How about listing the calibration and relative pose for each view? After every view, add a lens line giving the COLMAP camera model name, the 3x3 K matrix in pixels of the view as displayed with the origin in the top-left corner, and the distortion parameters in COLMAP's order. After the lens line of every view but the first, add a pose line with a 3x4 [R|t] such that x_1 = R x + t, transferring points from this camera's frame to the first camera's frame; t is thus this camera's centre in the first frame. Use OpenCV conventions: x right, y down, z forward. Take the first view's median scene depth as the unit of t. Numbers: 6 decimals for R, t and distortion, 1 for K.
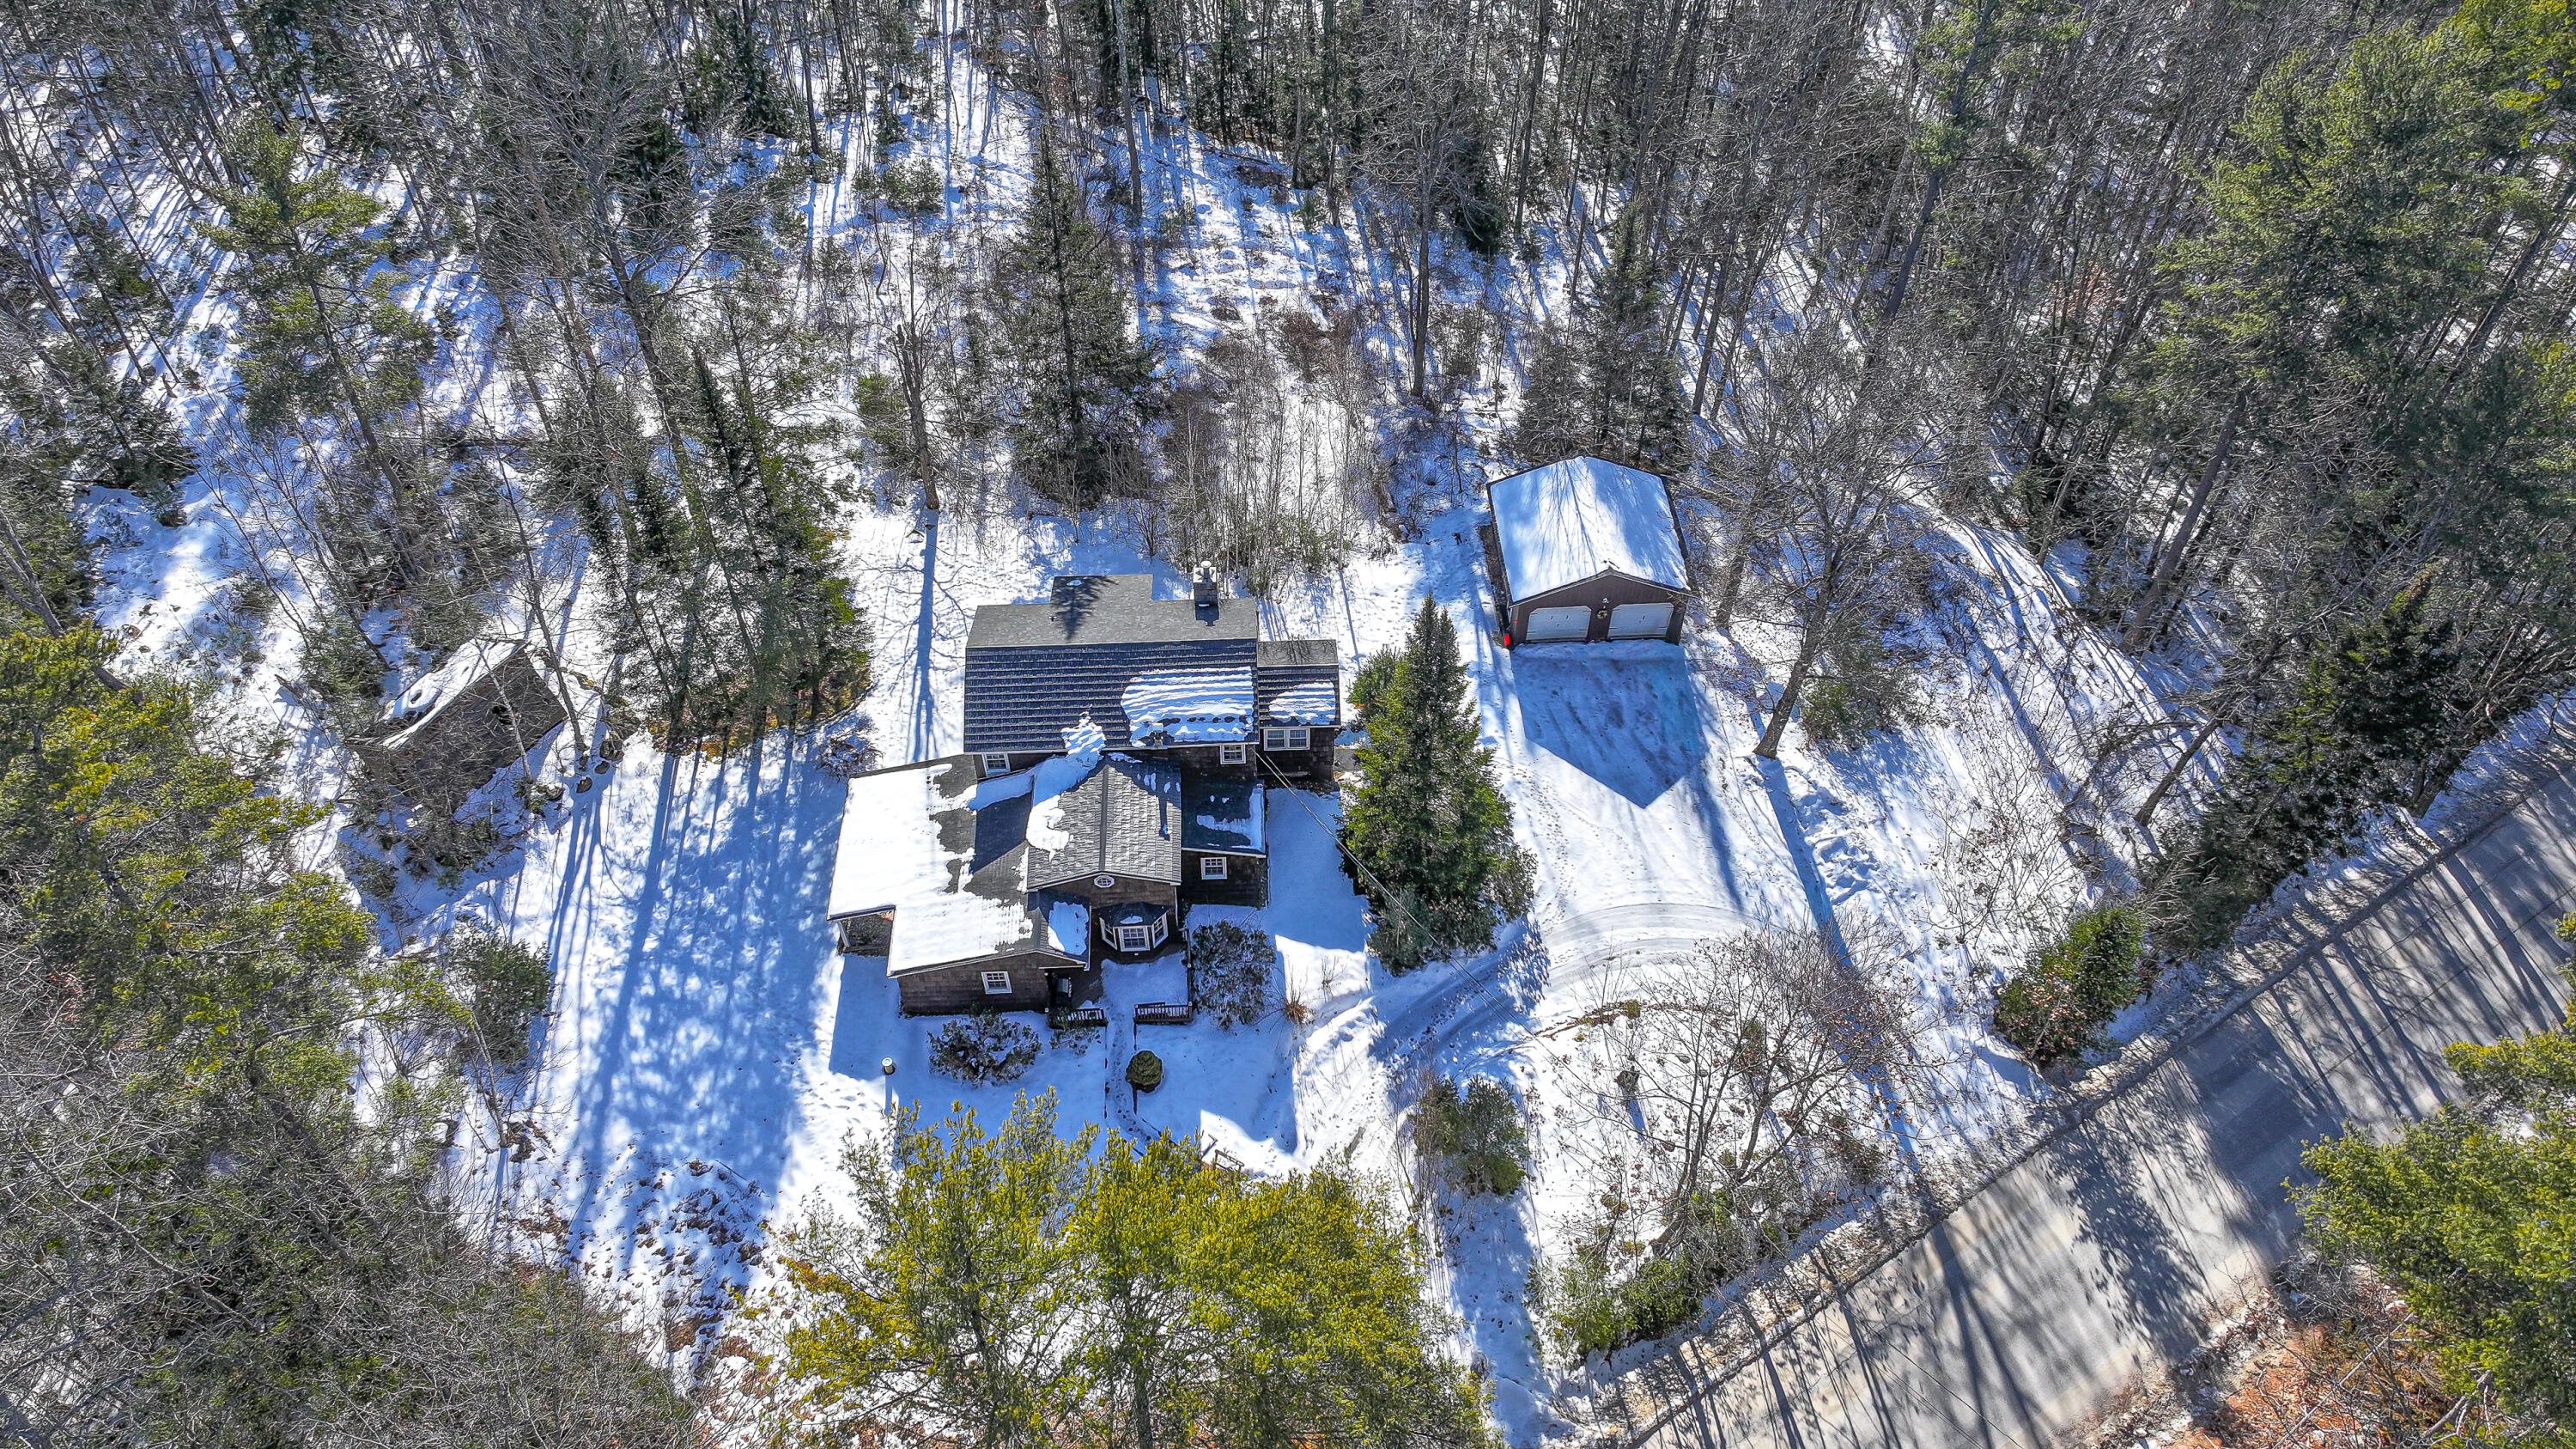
lens RADIAL K [[1872.2, 0, 1288.0], [0, 1872.2, 724.5], [0, 0, 1]] dist [-0.000258, -0.000084]
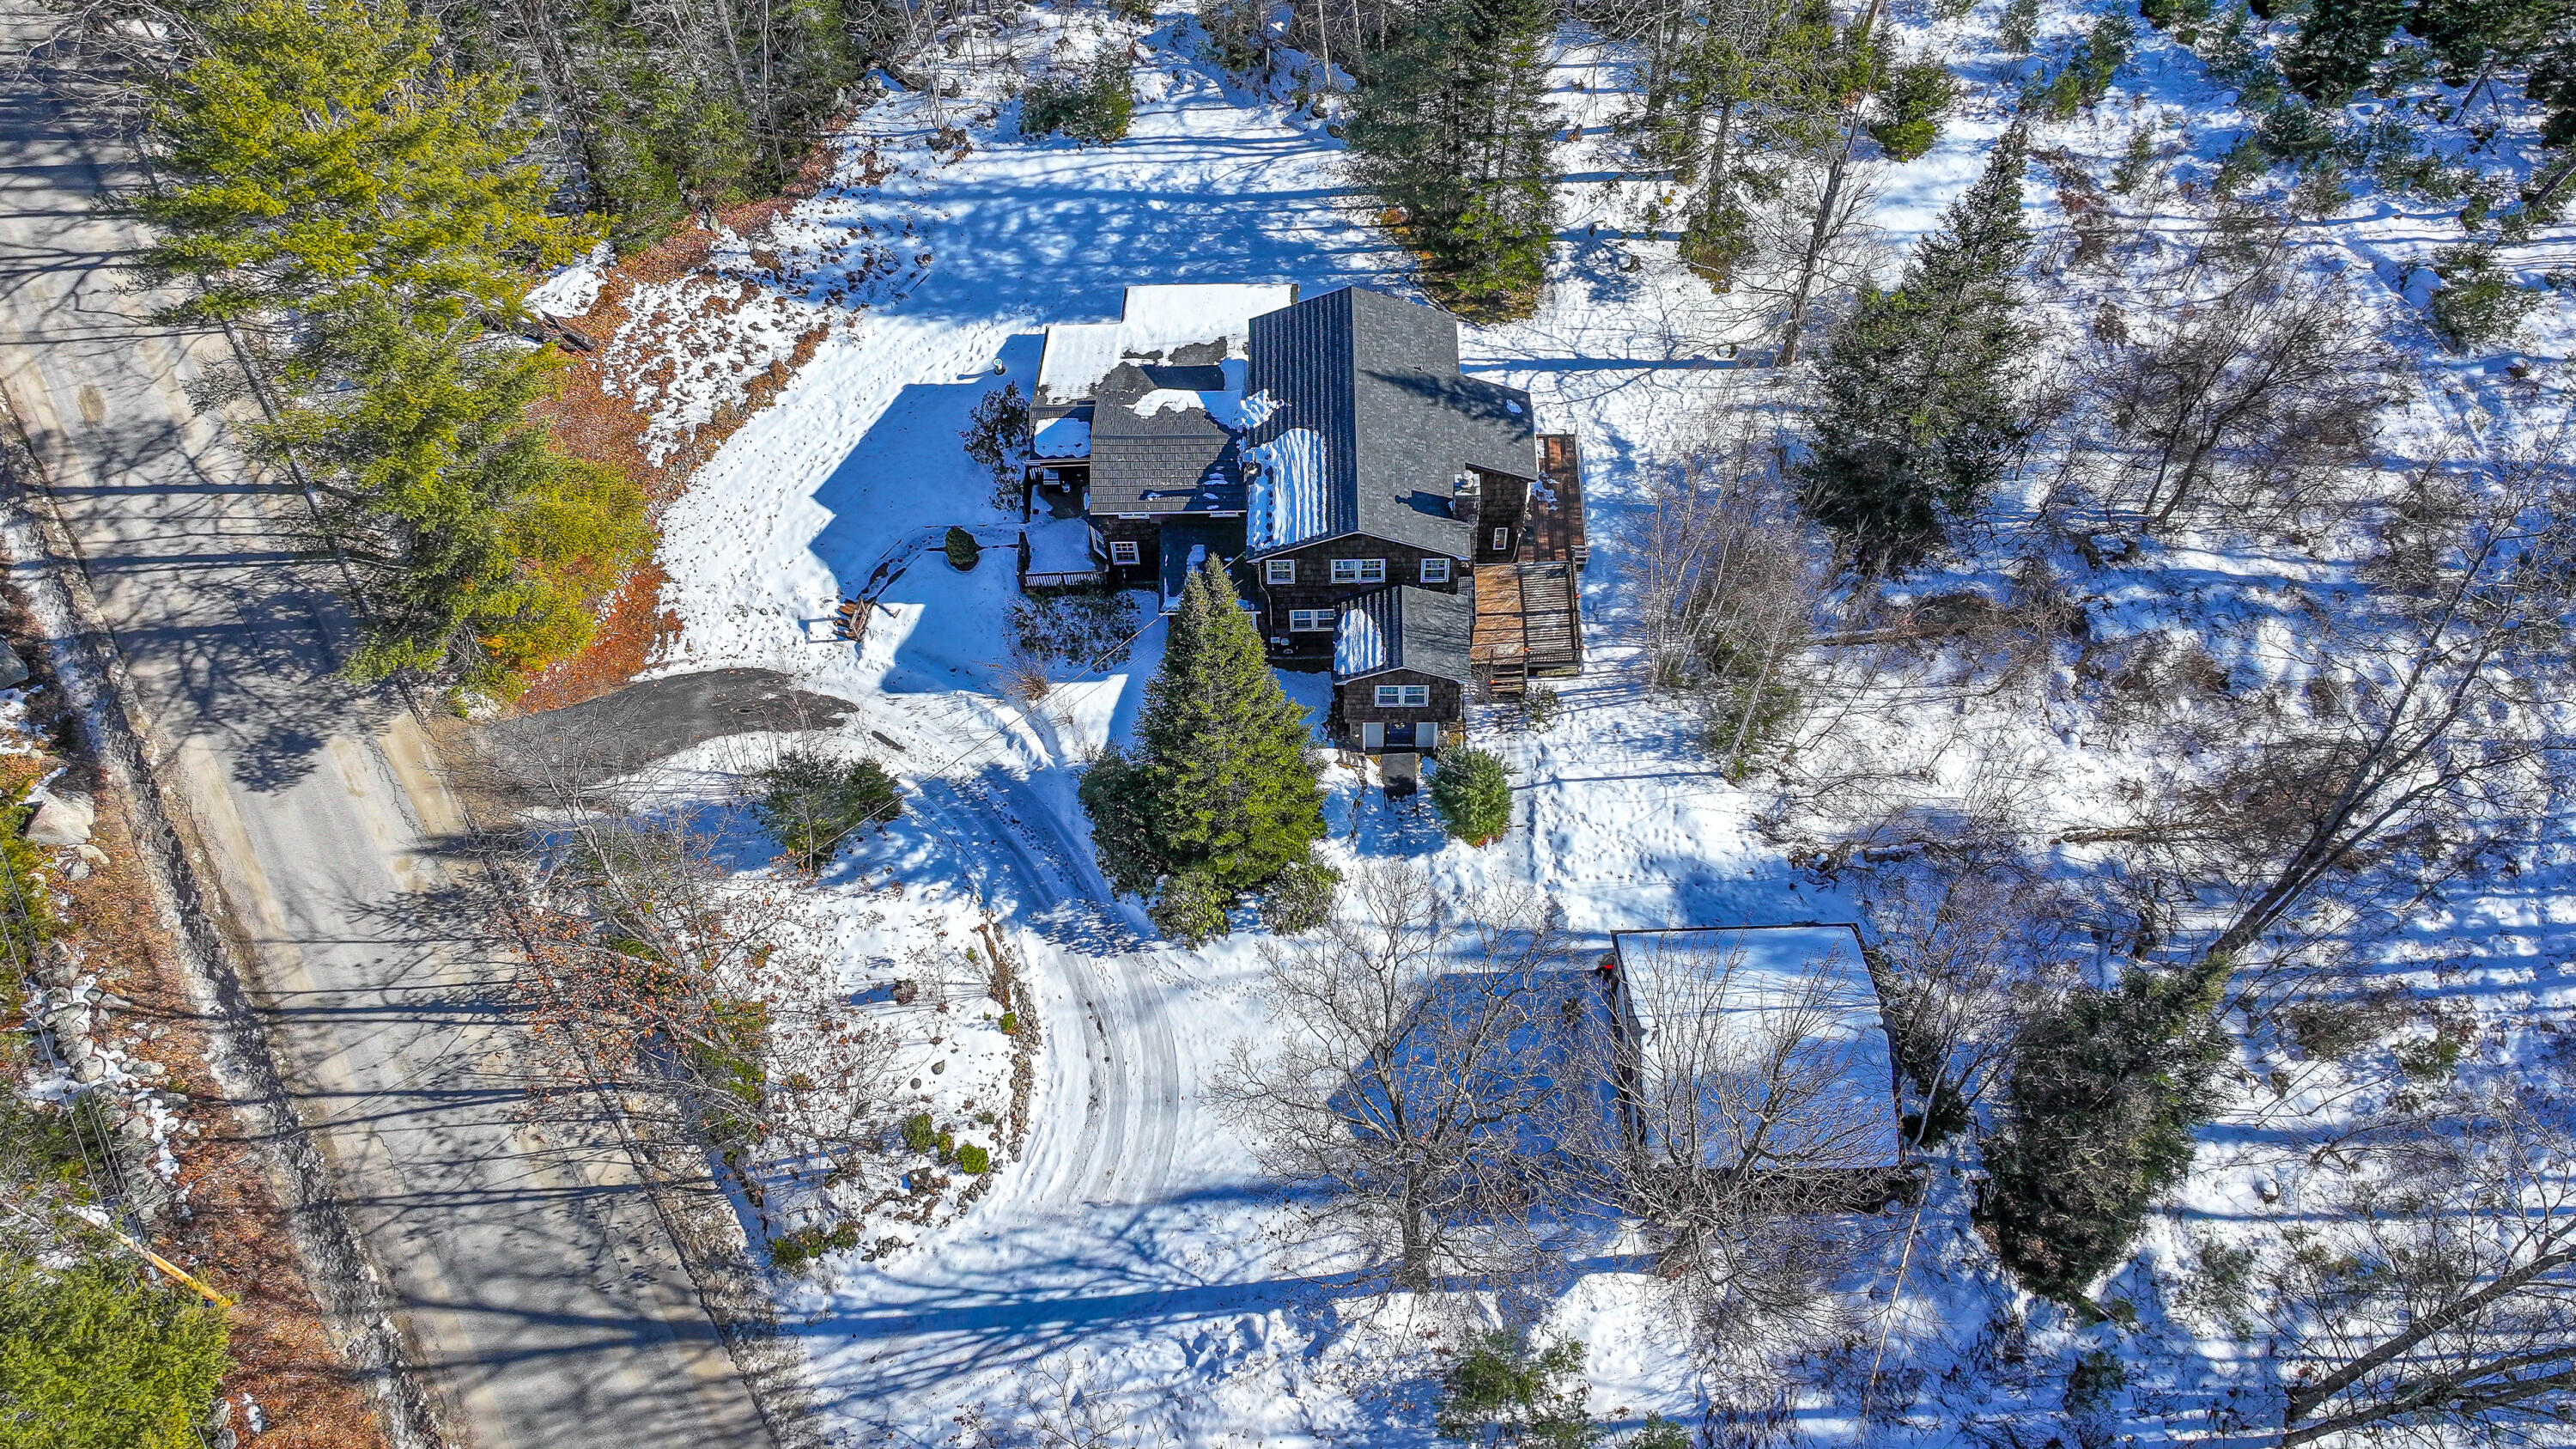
lens RADIAL K [[1912.8, 0, 1288.0], [0, 1912.8, 724.5], [0, 0, 1]] dist [0.004236, 0.004598]
pose [[-0.050949, 0.840976, -0.538668, 0.543183], [-0.729143, 0.337254, 0.595491, -0.524361], [0.682462, 0.423106, 0.596010, 0.498579]]
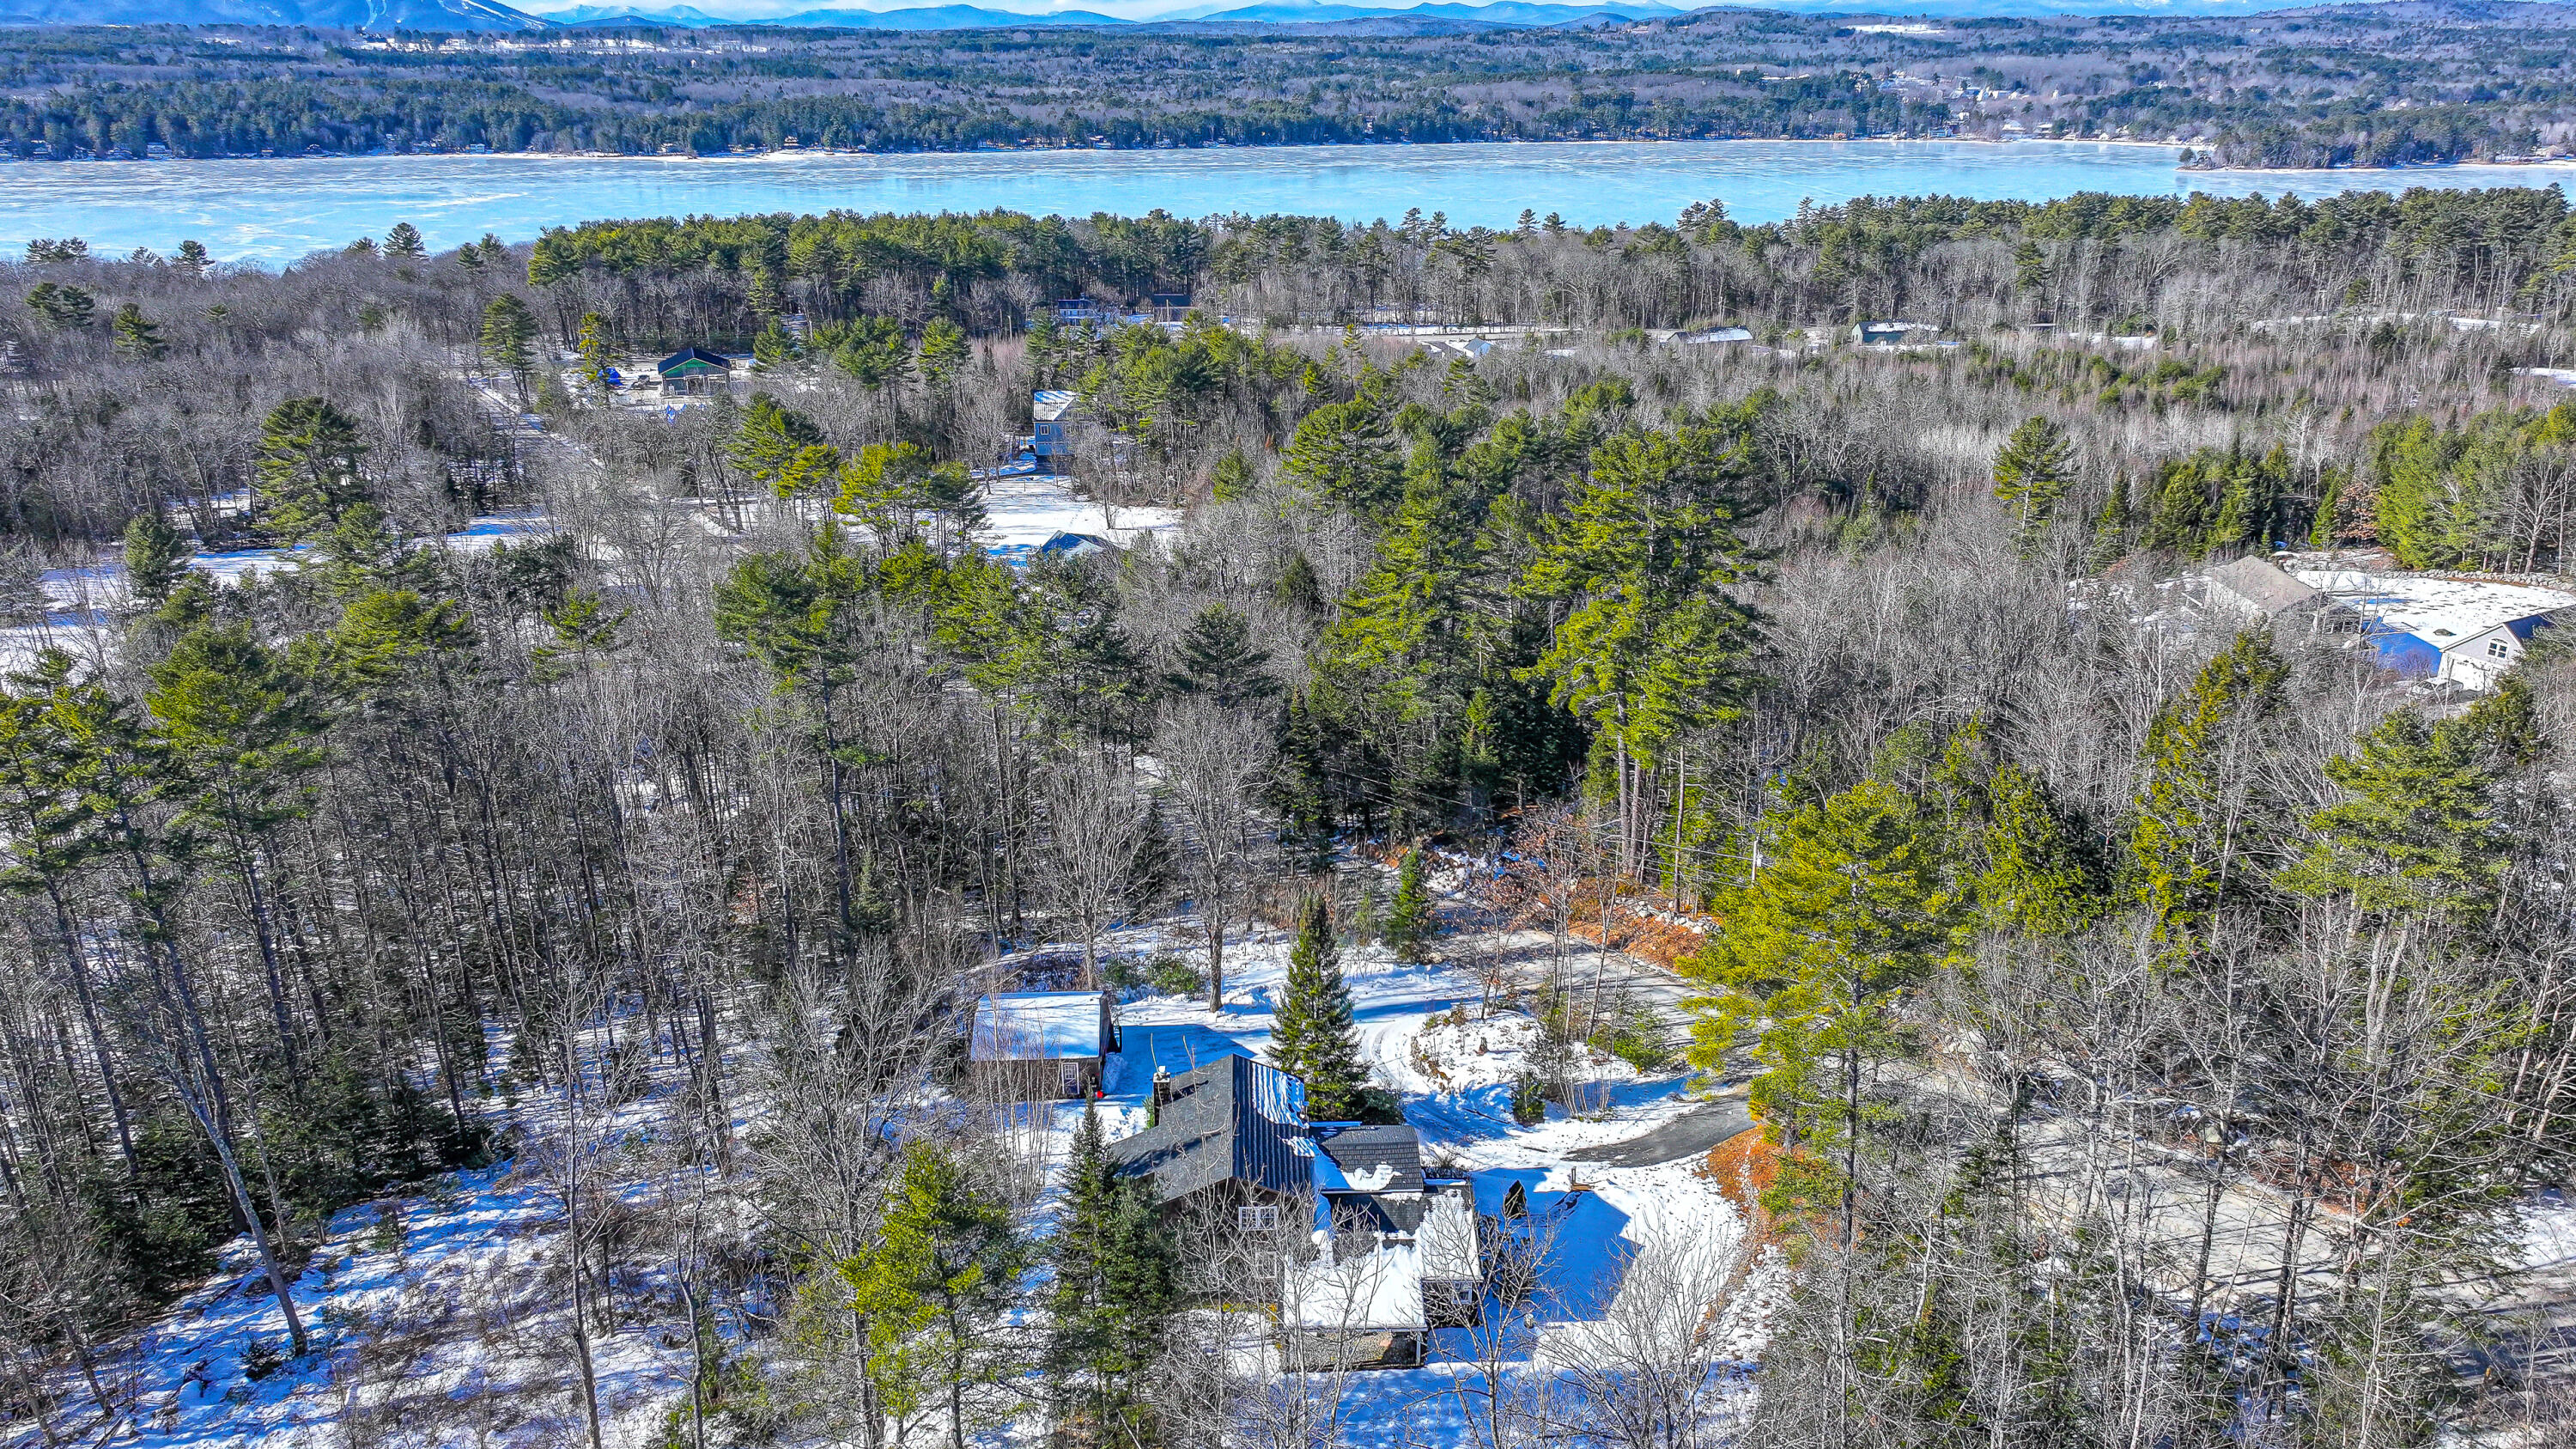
lens RADIAL K [[1760.4, 0, 1373.5], [0, 1760.4, 720.1], [0, 0, 1]] dist [0.001415, 0.000160]
pose [[-0.016348, -0.358283, 0.933470, -1.174764], [0.748895, 0.614189, 0.248852, -0.455522], [-0.662487, 0.703139, 0.258276, 0.420963]]
